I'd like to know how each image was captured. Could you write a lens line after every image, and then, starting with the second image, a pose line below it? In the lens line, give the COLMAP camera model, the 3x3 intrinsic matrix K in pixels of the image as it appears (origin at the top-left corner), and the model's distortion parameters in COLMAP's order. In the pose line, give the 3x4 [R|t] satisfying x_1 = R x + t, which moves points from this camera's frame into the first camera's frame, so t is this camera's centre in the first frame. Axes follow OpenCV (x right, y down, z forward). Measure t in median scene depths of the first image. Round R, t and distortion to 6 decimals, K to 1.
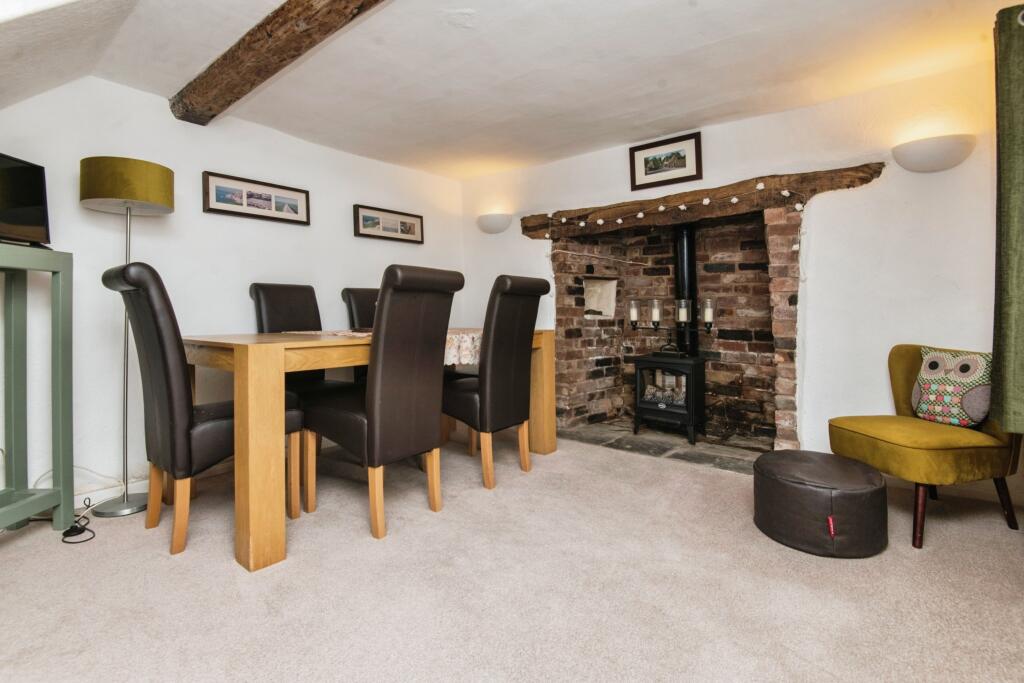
lens RADIAL K [[479.8, 0, 507.7], [0, 479.8, 320.4], [0, 0, 1]] dist [0.000448, 0.000022]
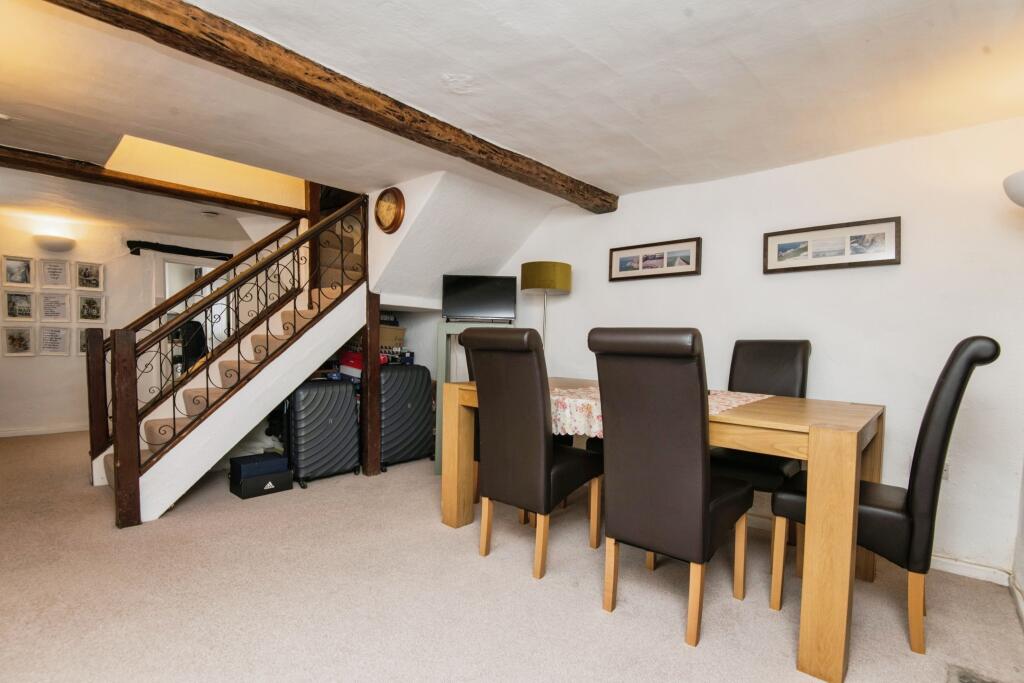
lens RADIAL K [[479.8, 0, 507.7], [0, 479.8, 320.4], [0, 0, 1]] dist [0.000448, 0.000022]
pose [[-0.060499, -0.014098, -0.998069, 0.568205], [-0.019588, 0.999724, -0.012934, -0.100122], [0.997976, 0.018767, -0.060758, 0.758867]]
